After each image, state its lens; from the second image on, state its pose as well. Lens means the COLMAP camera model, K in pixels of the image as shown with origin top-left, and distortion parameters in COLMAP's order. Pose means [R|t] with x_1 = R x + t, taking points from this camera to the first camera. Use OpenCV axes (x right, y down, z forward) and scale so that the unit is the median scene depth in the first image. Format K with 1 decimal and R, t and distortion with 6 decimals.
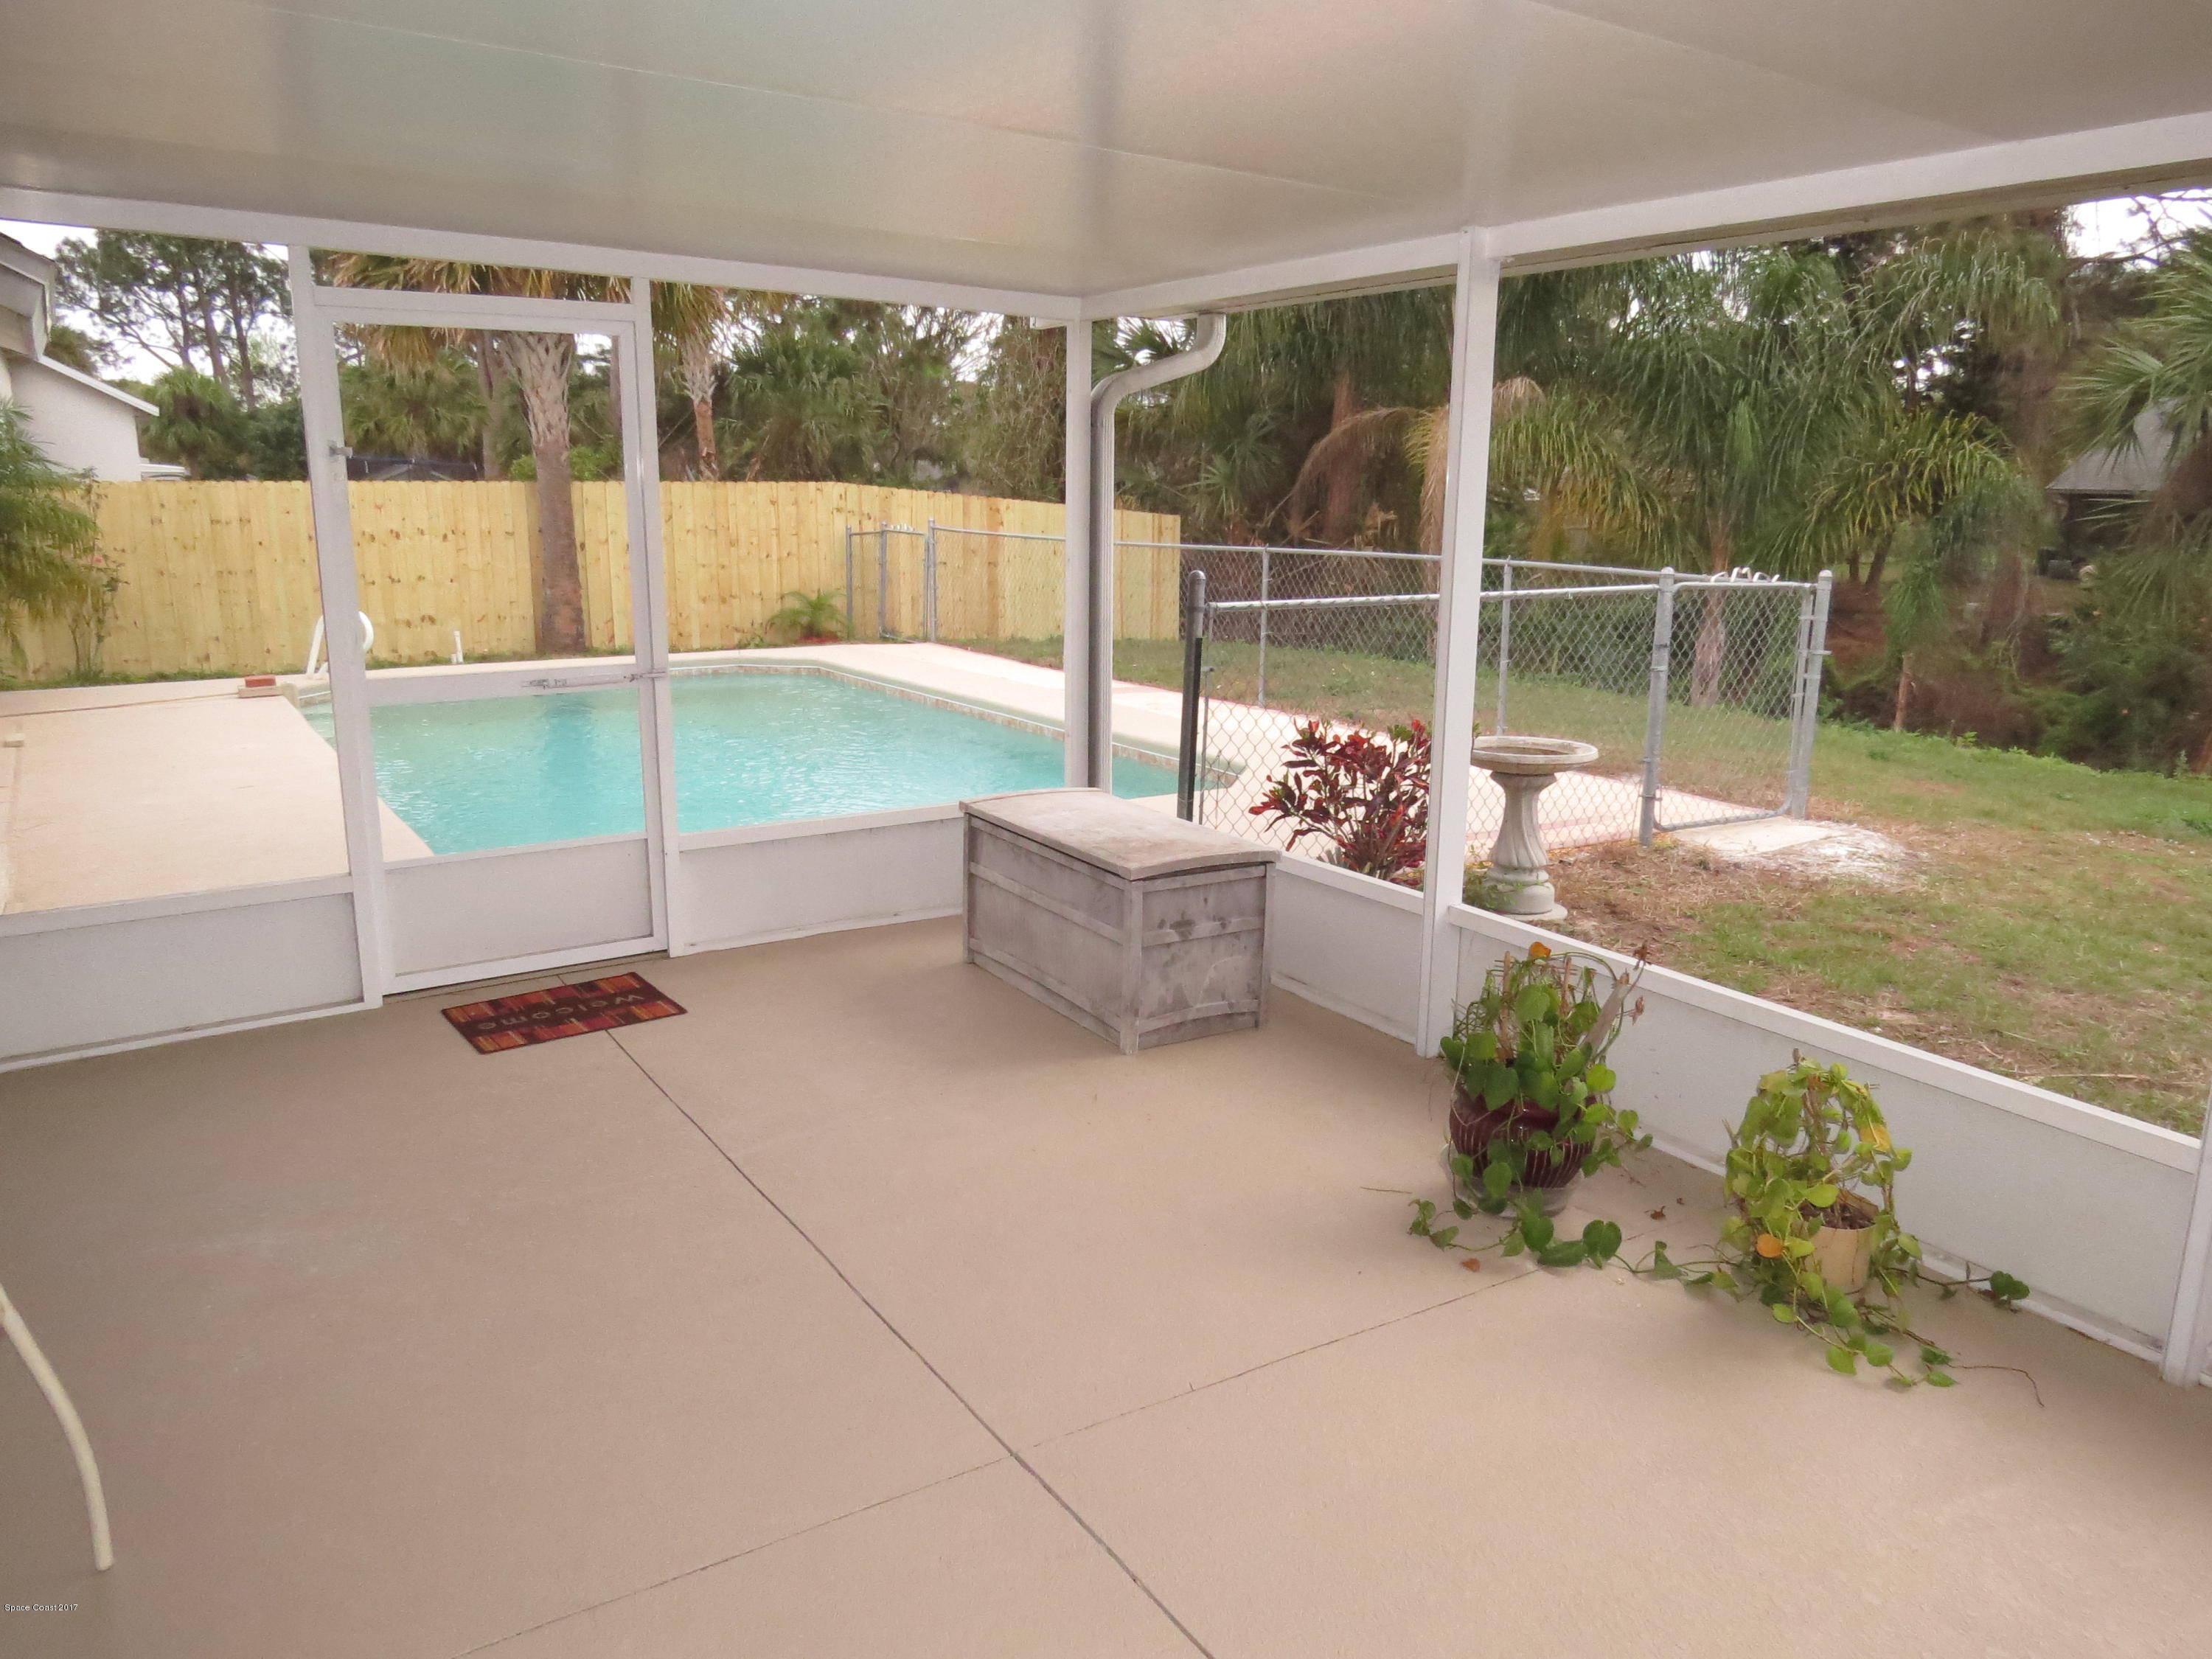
lens RADIAL K [[1606.0, 0, 1103.3], [0, 1606.0, 829.3], [0, 0, 1]] dist [-0.013130, -0.003152]
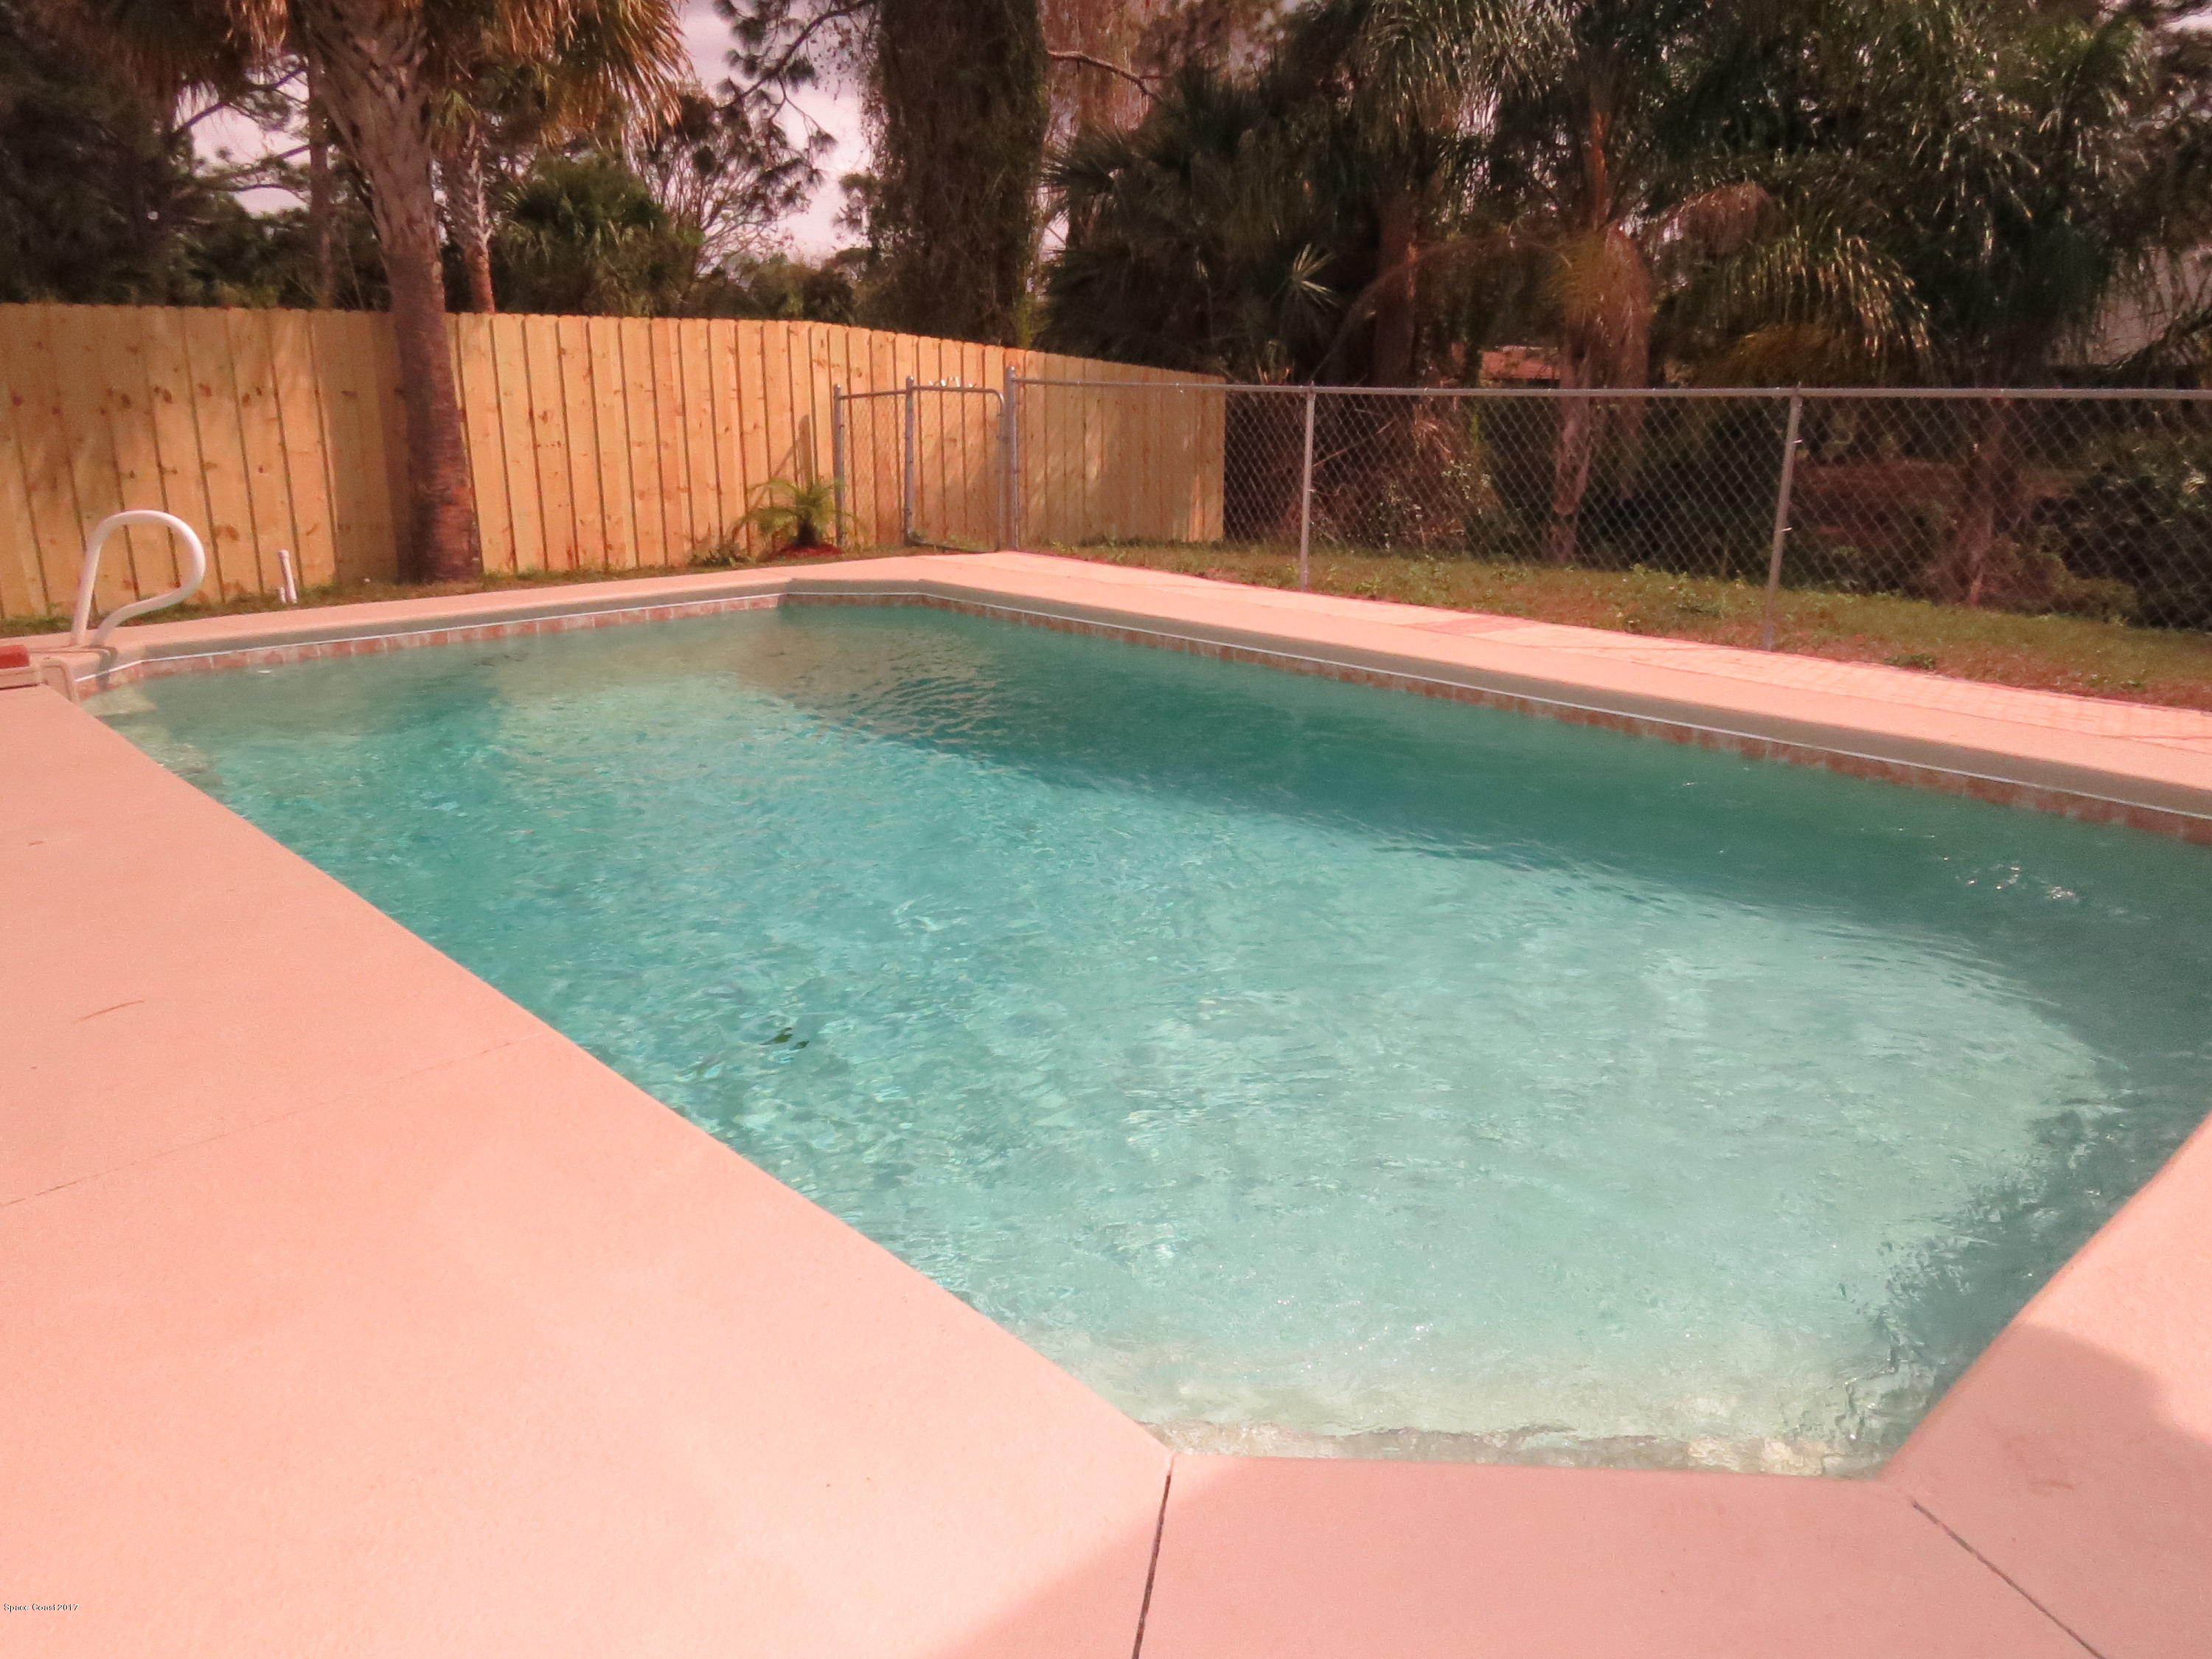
lens RADIAL K [[1606.0, 0, 1107.9], [0, 1606.0, 835.7], [0, 0, 1]] dist [-0.013130, -0.003152]
pose [[0.983772, -0.054981, 0.170791, -0.181471], [0.044042, 0.996768, 0.067192, -0.036714], [-0.173934, -0.058579, 0.983013, 0.294335]]
